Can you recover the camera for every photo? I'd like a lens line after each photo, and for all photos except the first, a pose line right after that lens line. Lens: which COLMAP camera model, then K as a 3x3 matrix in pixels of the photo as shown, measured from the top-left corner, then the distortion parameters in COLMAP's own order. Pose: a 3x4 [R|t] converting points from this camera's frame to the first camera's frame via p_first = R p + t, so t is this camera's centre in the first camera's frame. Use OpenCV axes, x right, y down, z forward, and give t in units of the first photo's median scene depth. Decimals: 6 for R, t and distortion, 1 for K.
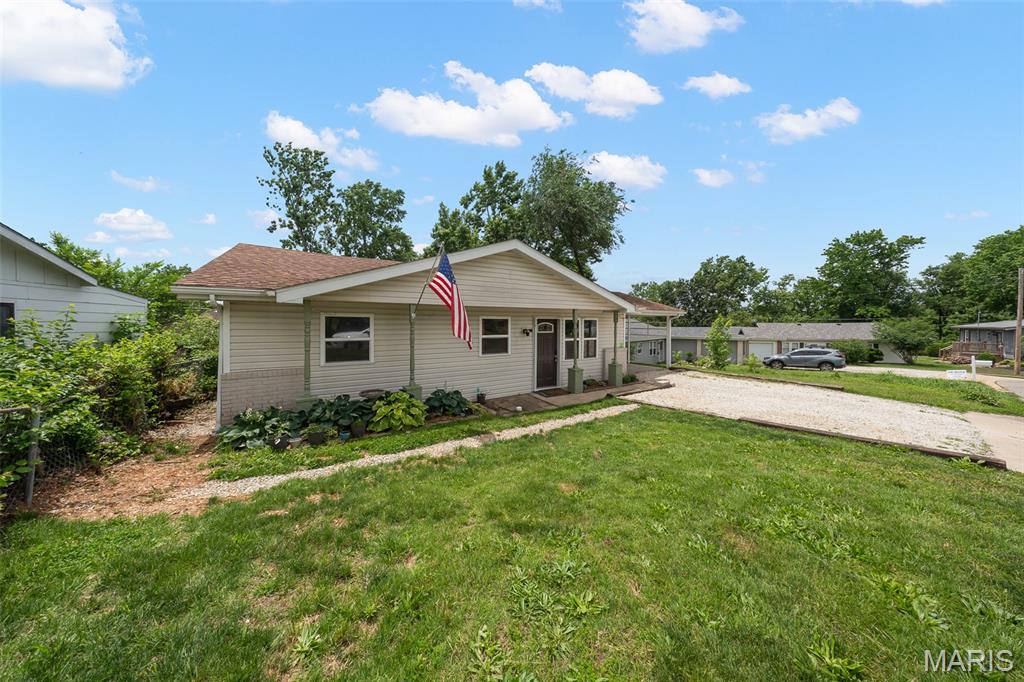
lens RADIAL K [[304.7, 0, 529.9], [0, 304.7, 321.1], [0, 0, 1]] dist [0.005018, -0.000708]
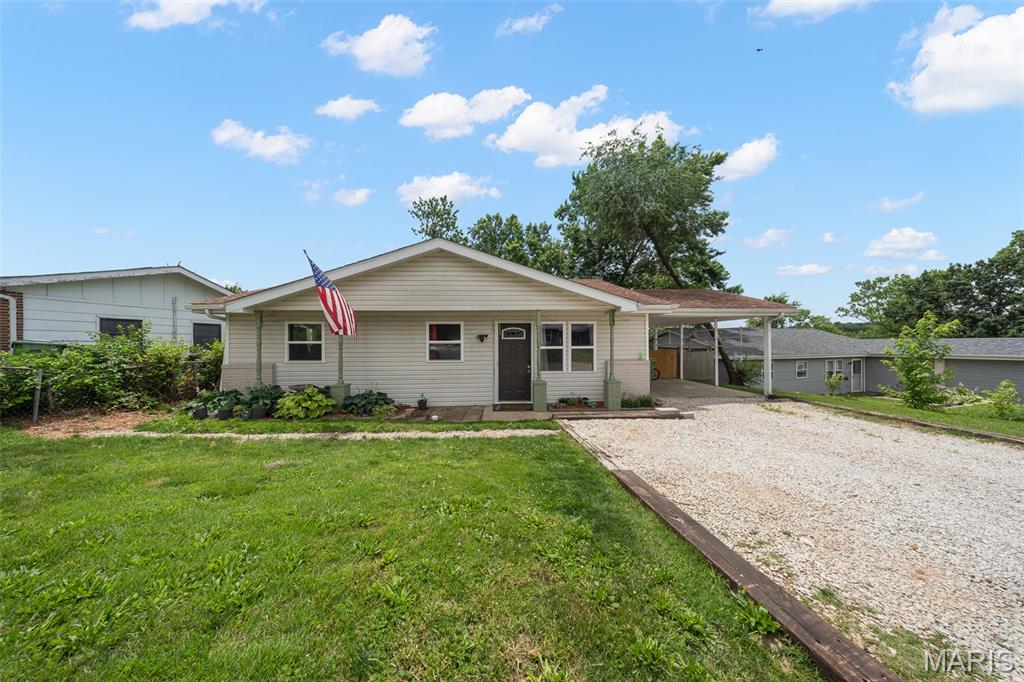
lens RADIAL K [[304.7, 0, 510.3], [0, 304.7, 334.7], [0, 0, 1]] dist [0.005018, -0.000708]
pose [[0.868683, -0.017774, -0.495049, 0.500805], [0.013331, 0.999833, -0.012505, 0.037916], [0.495189, 0.004263, 0.868775, 0.242387]]
